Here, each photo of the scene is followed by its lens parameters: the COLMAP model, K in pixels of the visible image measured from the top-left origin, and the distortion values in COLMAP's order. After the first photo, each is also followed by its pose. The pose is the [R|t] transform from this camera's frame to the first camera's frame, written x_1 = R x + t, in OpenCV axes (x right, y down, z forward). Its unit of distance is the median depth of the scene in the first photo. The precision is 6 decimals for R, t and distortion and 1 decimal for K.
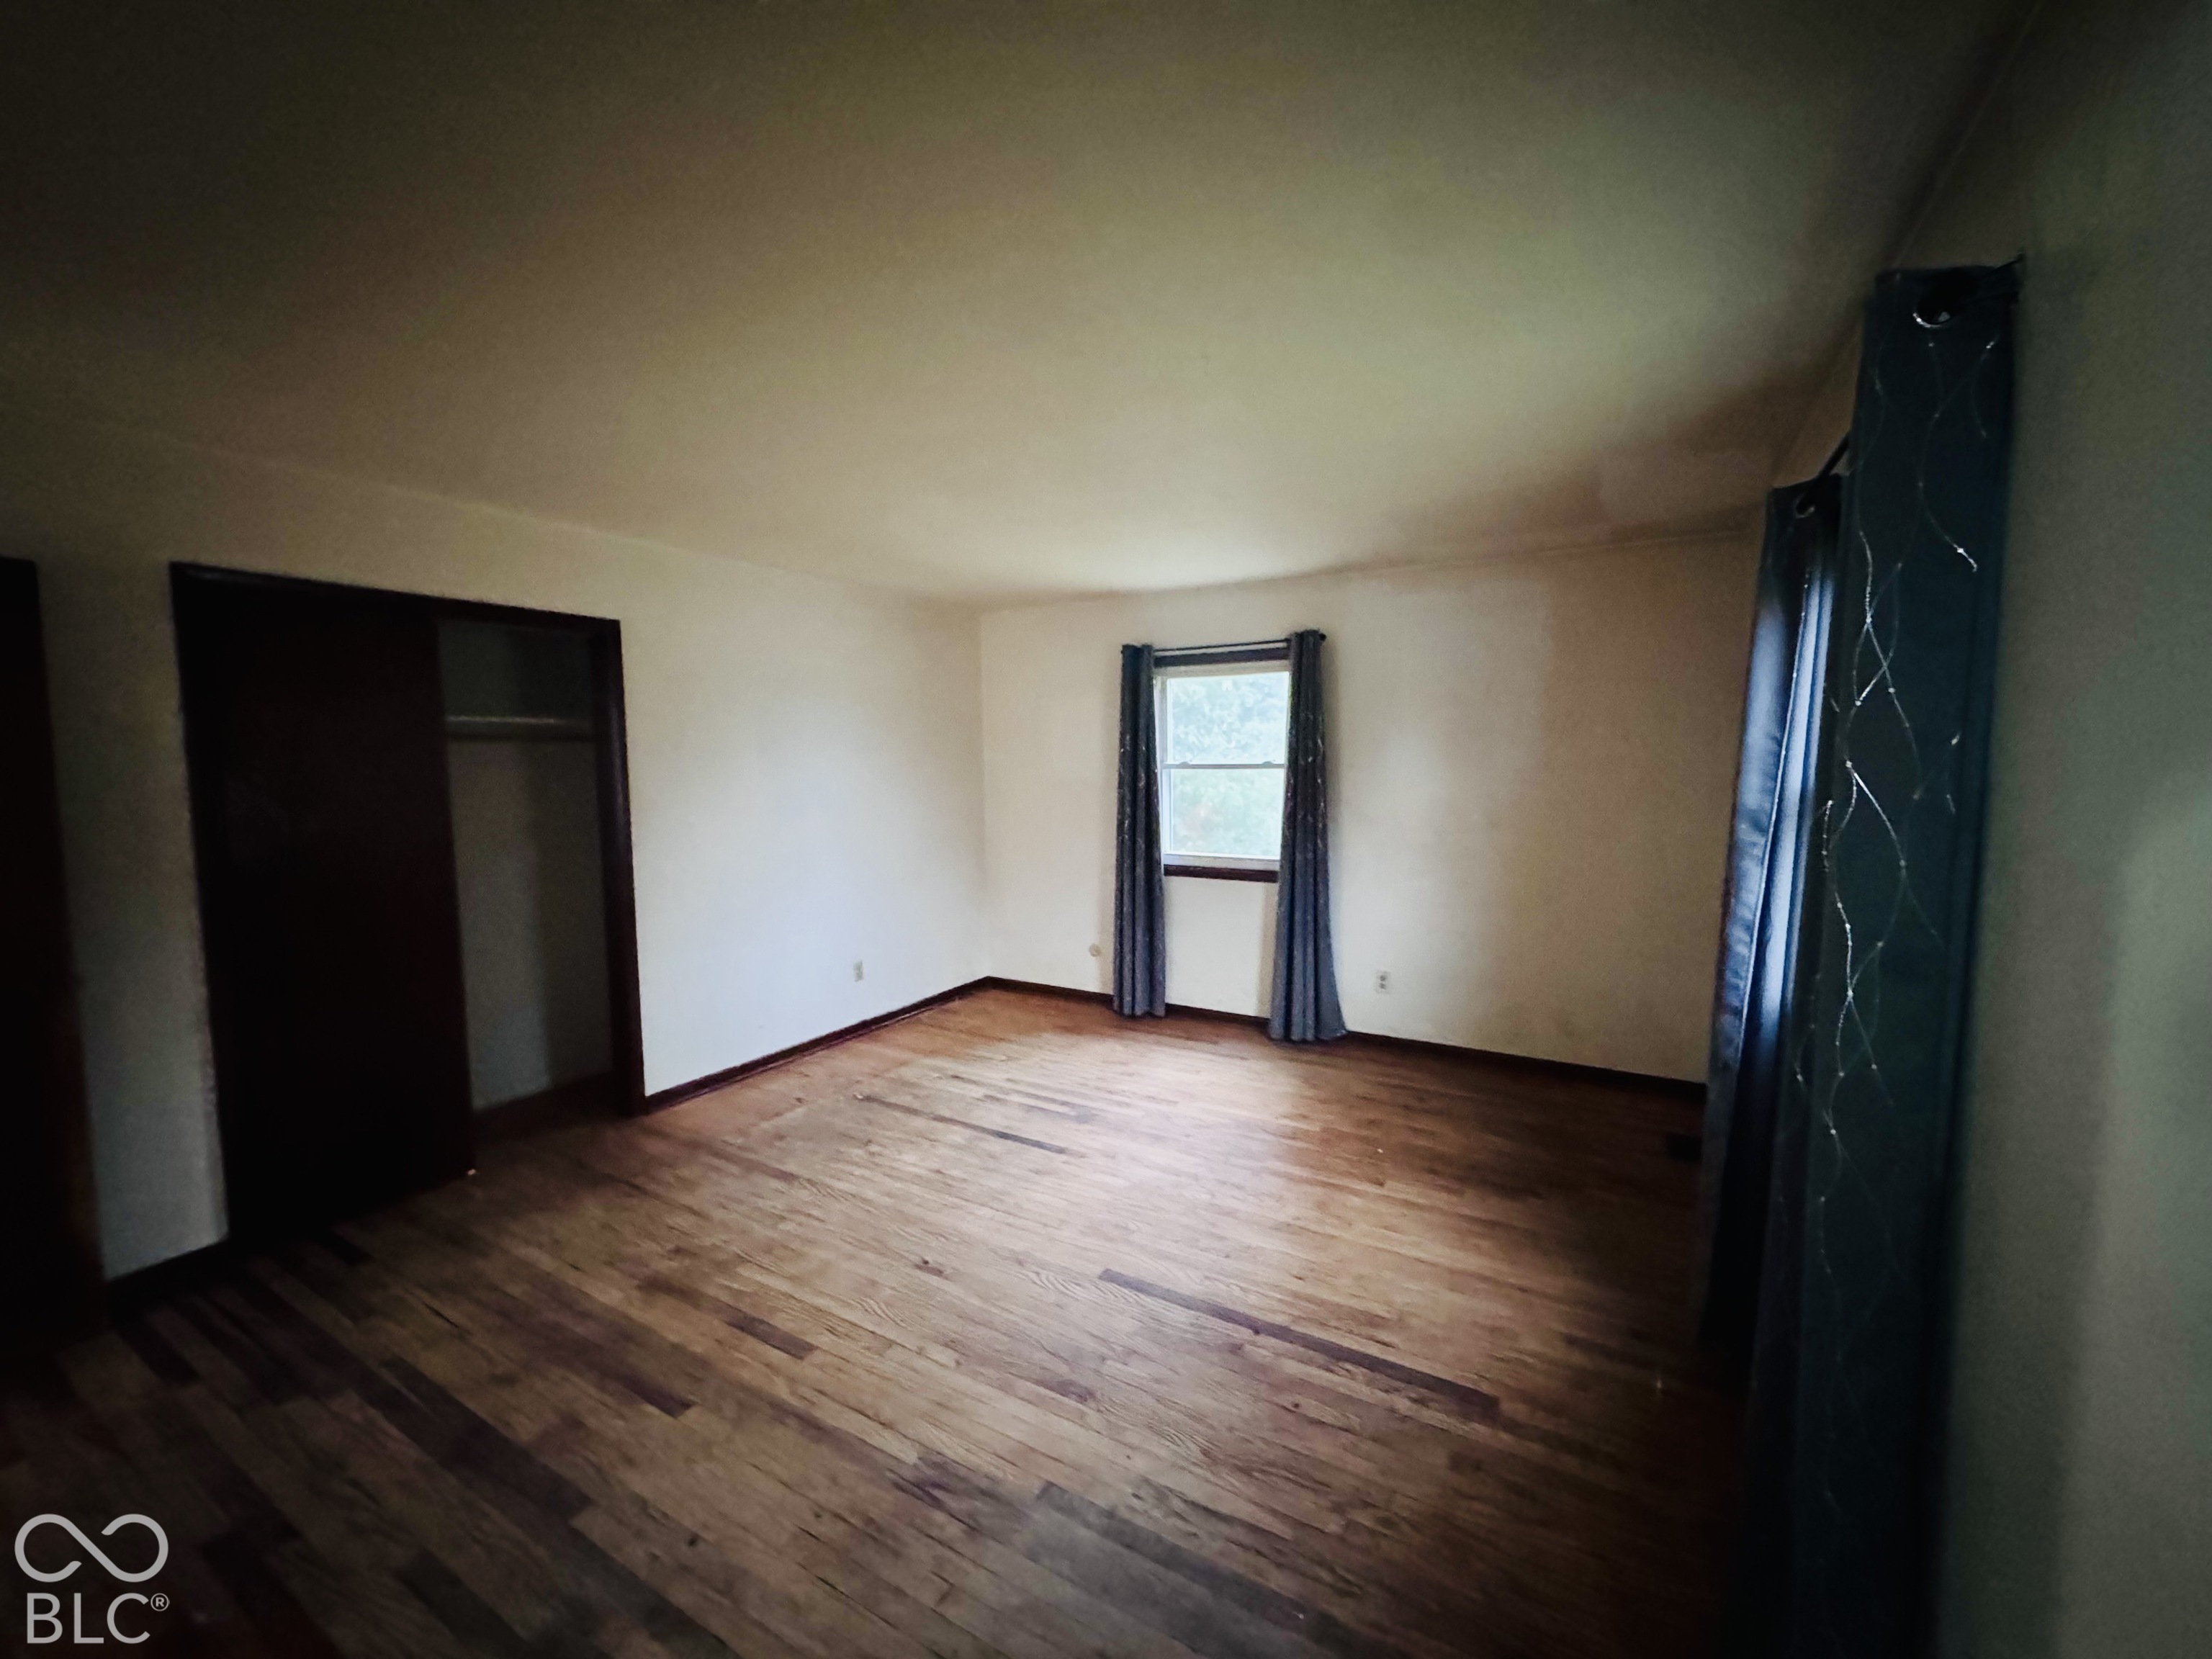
lens RADIAL K [[886.3, 0, 1099.9], [0, 886.3, 833.5], [0, 0, 1]] dist [-0.003985, -0.000186]
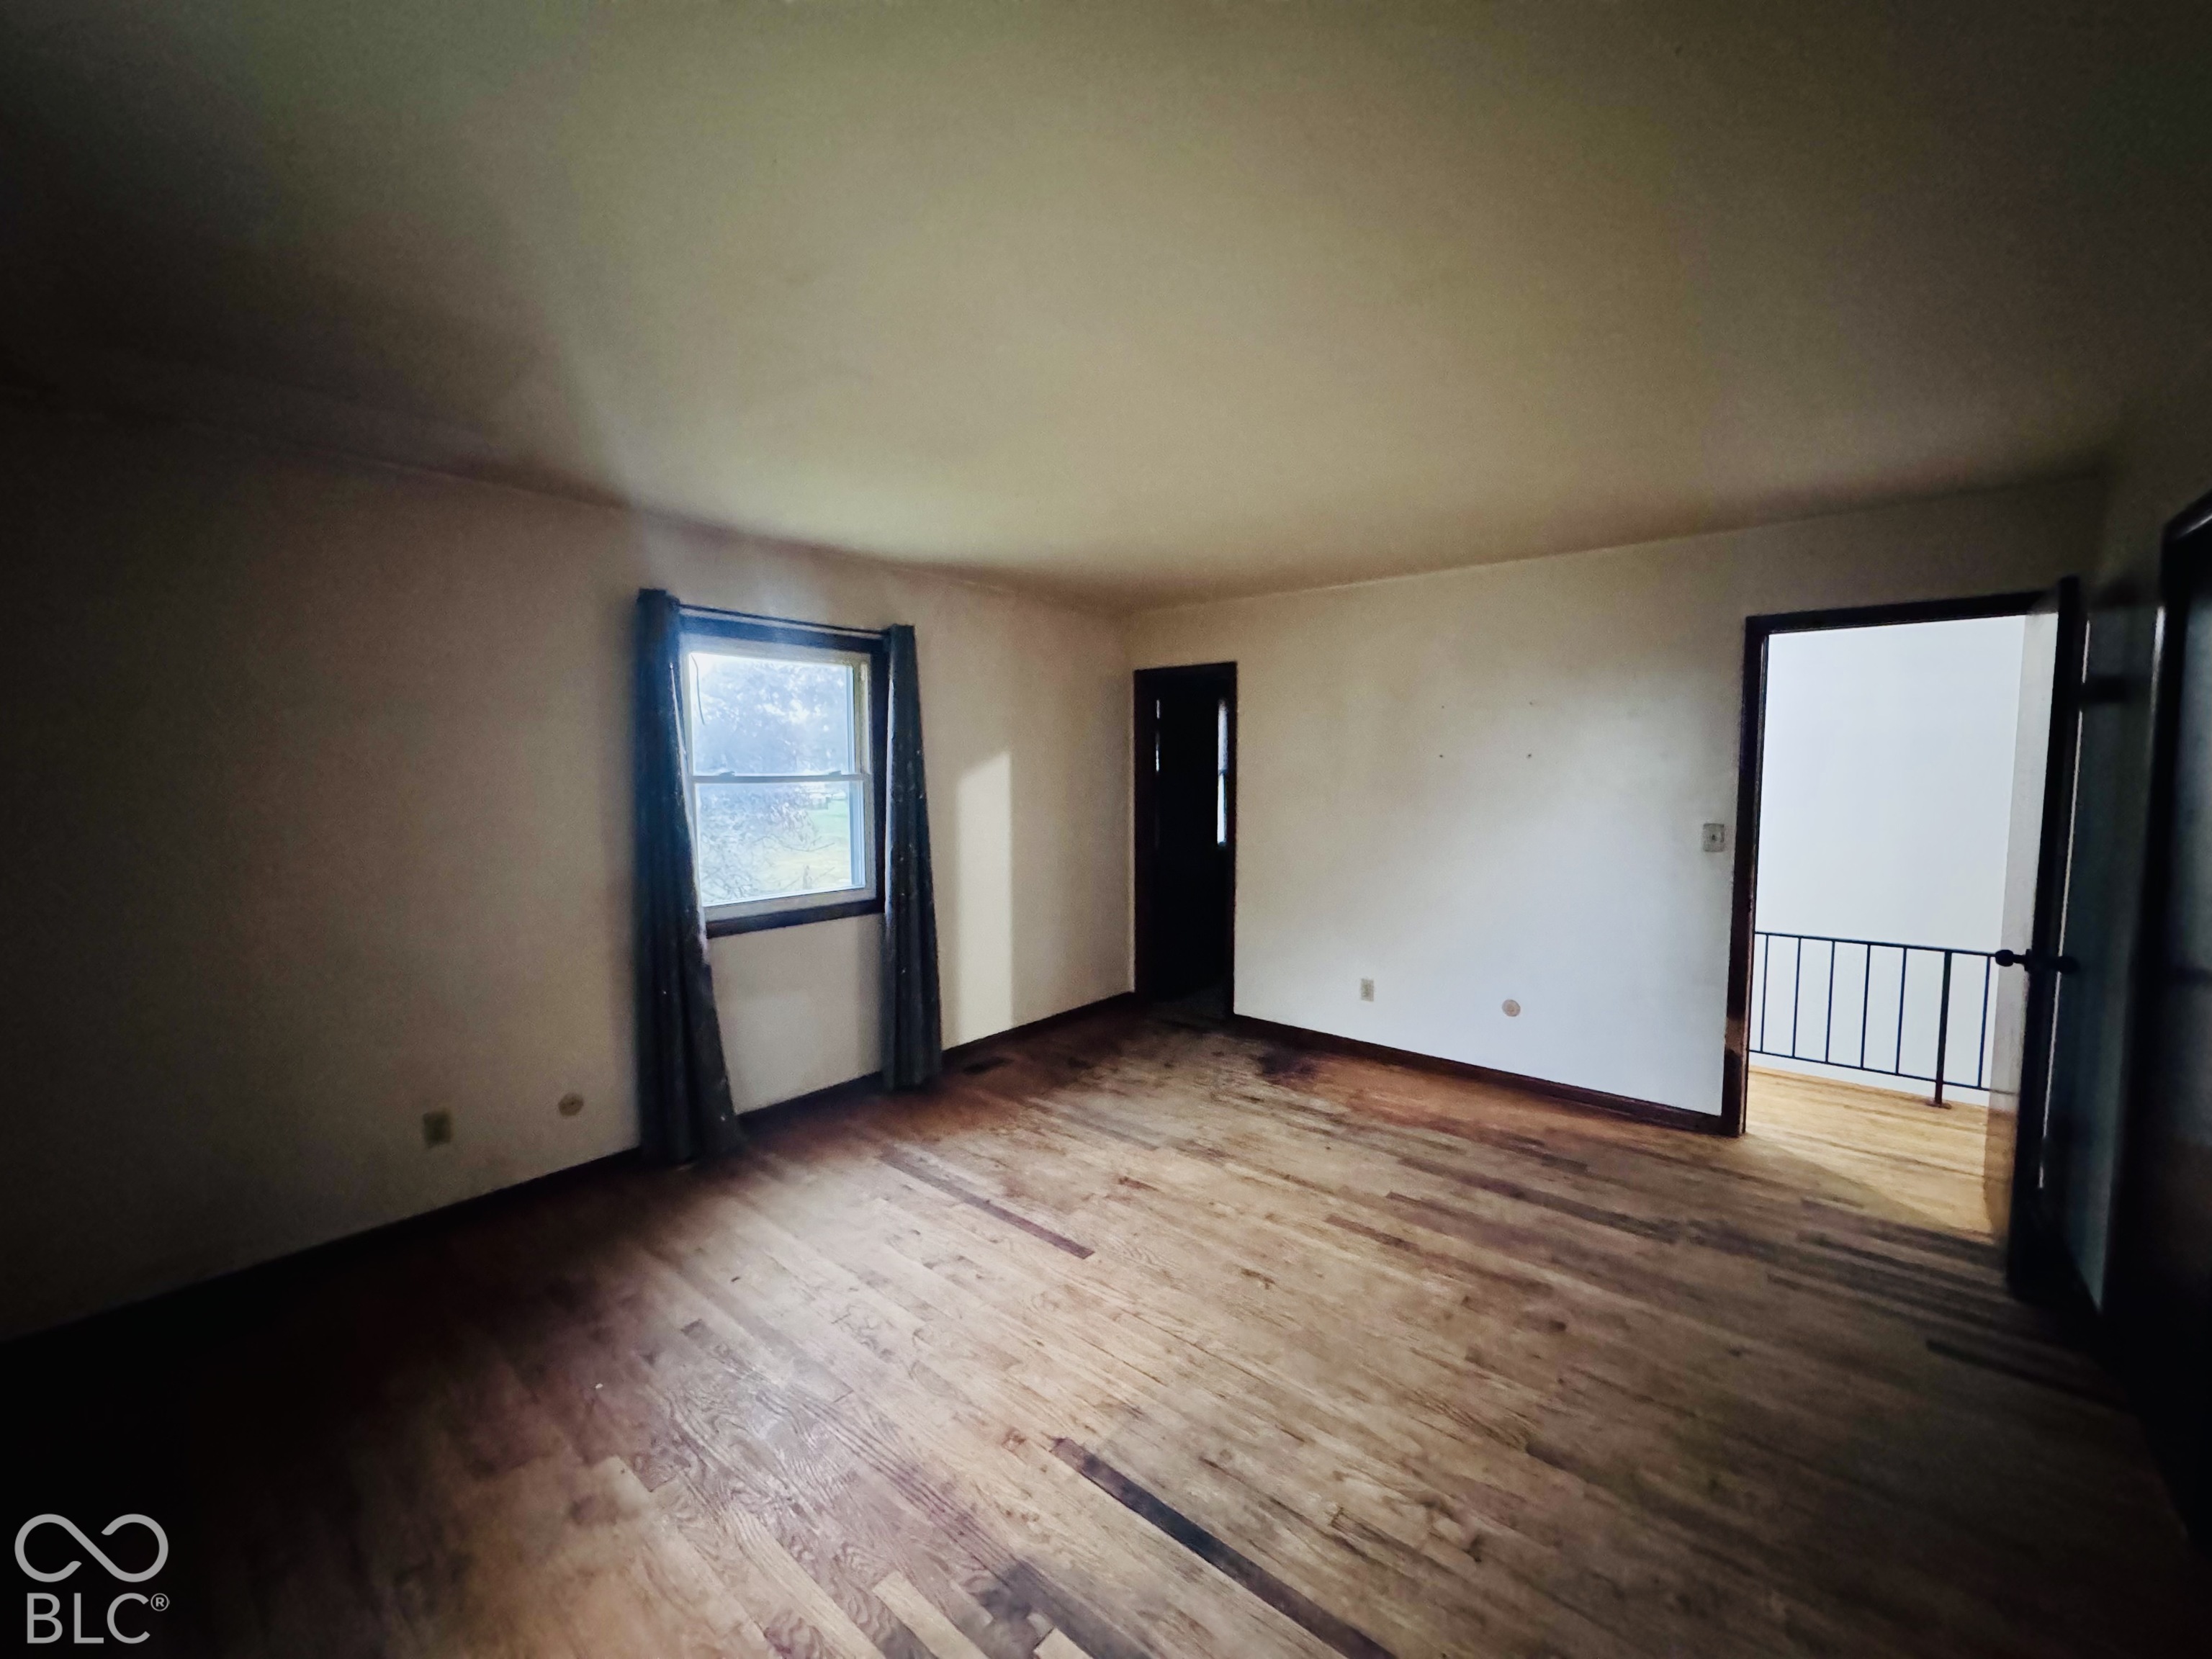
lens RADIAL K [[886.3, 0, 1105.9], [0, 886.3, 833.5], [0, 0, 1]] dist [-0.003985, -0.000186]
pose [[-0.986779, -0.005667, 0.161974, -0.203619], [0.020778, 0.986718, 0.161106, -0.181880], [-0.160736, 0.162342, -0.973555, 2.133380]]
